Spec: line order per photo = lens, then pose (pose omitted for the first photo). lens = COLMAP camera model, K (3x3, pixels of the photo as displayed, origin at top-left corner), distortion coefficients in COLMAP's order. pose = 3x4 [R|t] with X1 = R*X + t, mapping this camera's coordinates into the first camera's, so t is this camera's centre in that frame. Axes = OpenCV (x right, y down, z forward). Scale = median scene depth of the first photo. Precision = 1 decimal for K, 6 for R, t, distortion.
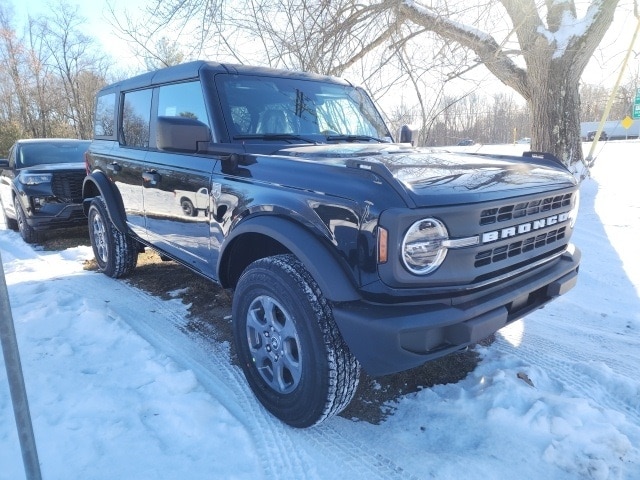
lens RADIAL K [[452.6, 0, 323.0], [0, 452.6, 240.4], [0, 0, 1]] dist [-0.002833, 0.000412]
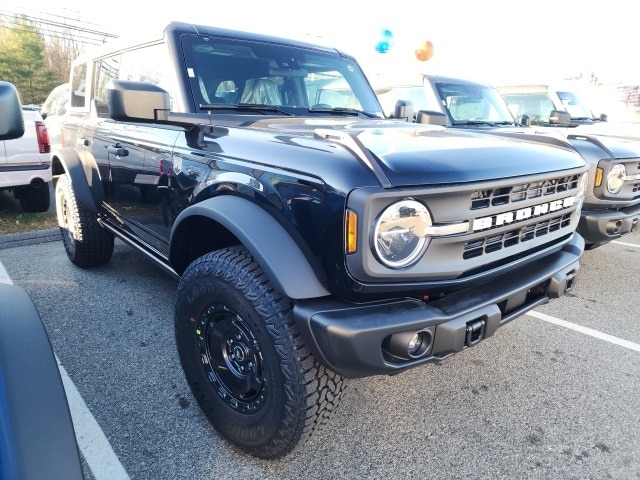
lens RADIAL K [[447.1, 0, 326.3], [0, 447.1, 239.7], [0, 0, 1]] dist [0.004343, 0.002741]
pose [[0.999903, 0.013850, -0.001635, 0.075066], [-0.013780, 0.999225, 0.036869, -0.003974], [0.002144, -0.036843, 0.999319, 0.153499]]
